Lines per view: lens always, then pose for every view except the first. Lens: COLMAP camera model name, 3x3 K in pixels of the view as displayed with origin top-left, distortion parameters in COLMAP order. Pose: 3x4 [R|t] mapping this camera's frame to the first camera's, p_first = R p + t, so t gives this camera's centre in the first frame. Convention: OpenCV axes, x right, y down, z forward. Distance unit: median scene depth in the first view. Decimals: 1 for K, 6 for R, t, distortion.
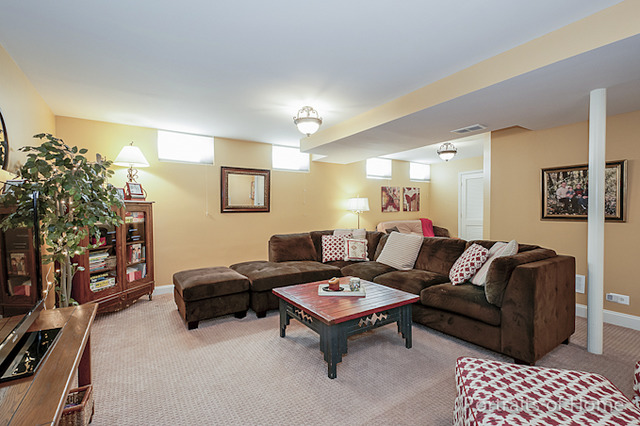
lens RADIAL K [[288.9, 0, 322.0], [0, 288.9, 217.7], [0, 0, 1]] dist [0.000840, -0.000071]
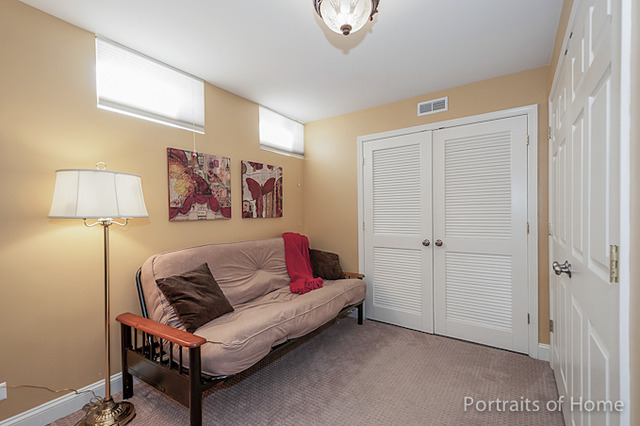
lens RADIAL K [[288.9, 0, 322.0], [0, 288.9, 217.7], [0, 0, 1]] dist [0.000840, -0.000071]
pose [[0.926234, -0.006458, 0.376895, 0.232613], [0.012874, 0.999812, -0.014507, -0.015112], [-0.376730, 0.018289, 0.926142, 0.574931]]
